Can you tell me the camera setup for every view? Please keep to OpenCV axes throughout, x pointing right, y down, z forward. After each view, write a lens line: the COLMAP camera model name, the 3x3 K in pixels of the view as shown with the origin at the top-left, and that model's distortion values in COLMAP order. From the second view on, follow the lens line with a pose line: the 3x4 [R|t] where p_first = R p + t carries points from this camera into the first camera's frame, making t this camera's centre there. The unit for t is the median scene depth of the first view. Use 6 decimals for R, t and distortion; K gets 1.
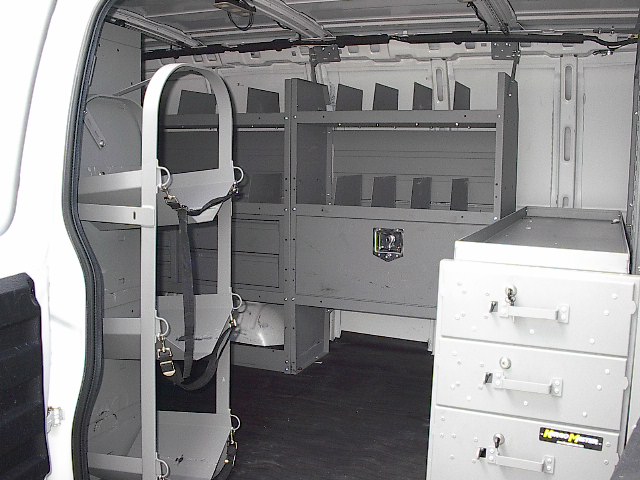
lens RADIAL K [[848.6, 0, 320.0], [0, 848.6, 240.0], [0, 0, 1]] dist [-0.016072, 0.046902]
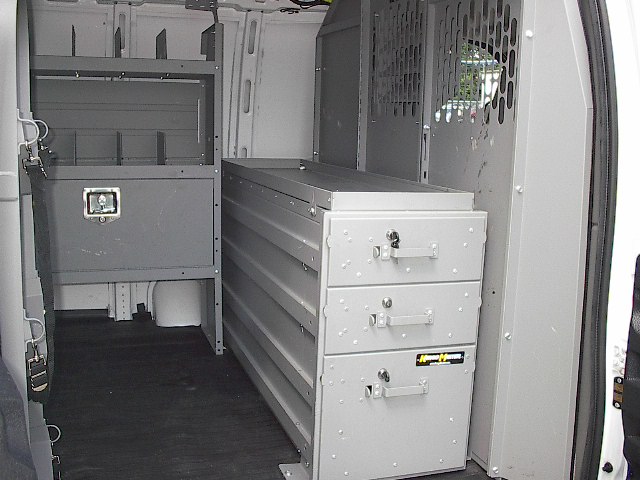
lens RADIAL K [[860.9, 0, 319.9], [0, 860.9, 221.4], [0, 0, 1]] dist [0.011902, -0.008543]
pose [[0.727574, -0.092073, 0.679823, -0.563661], [0.067185, 0.995752, 0.062957, -0.031315], [-0.682732, -0.000132, 0.730669, 0.251825]]
